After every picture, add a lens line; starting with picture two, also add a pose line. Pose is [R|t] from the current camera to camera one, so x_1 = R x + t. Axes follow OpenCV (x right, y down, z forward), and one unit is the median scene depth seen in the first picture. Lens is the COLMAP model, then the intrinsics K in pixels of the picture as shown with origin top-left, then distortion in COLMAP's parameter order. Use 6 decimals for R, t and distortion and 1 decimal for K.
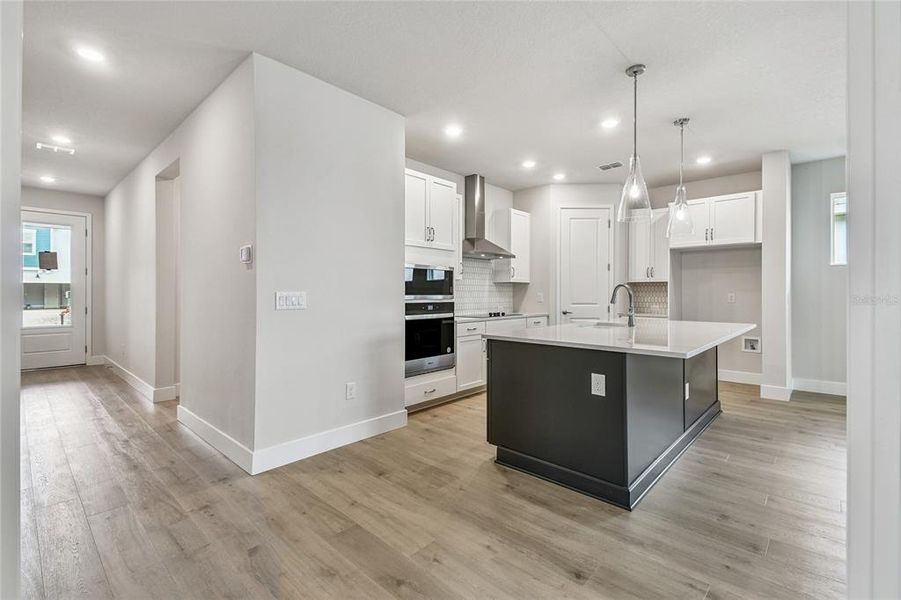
lens RADIAL K [[400.4, 0, 446.2], [0, 400.4, 298.6], [0, 0, 1]] dist [0.016056, -0.000273]
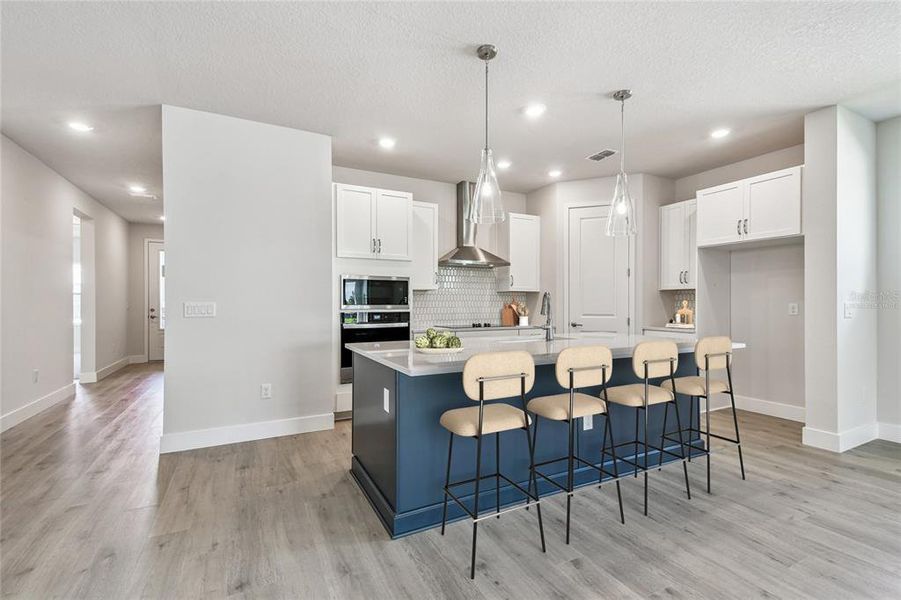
lens RADIAL K [[403.4, 0, 447.3], [0, 403.4, 303.8], [0, 0, 1]] dist [0.012704, -0.000833]
pose [[0.940463, -0.000241, -0.339897, 0.406817], [-0.003592, 0.999937, -0.010646, -0.001214], [0.339878, 0.011233, 0.940402, 0.076678]]
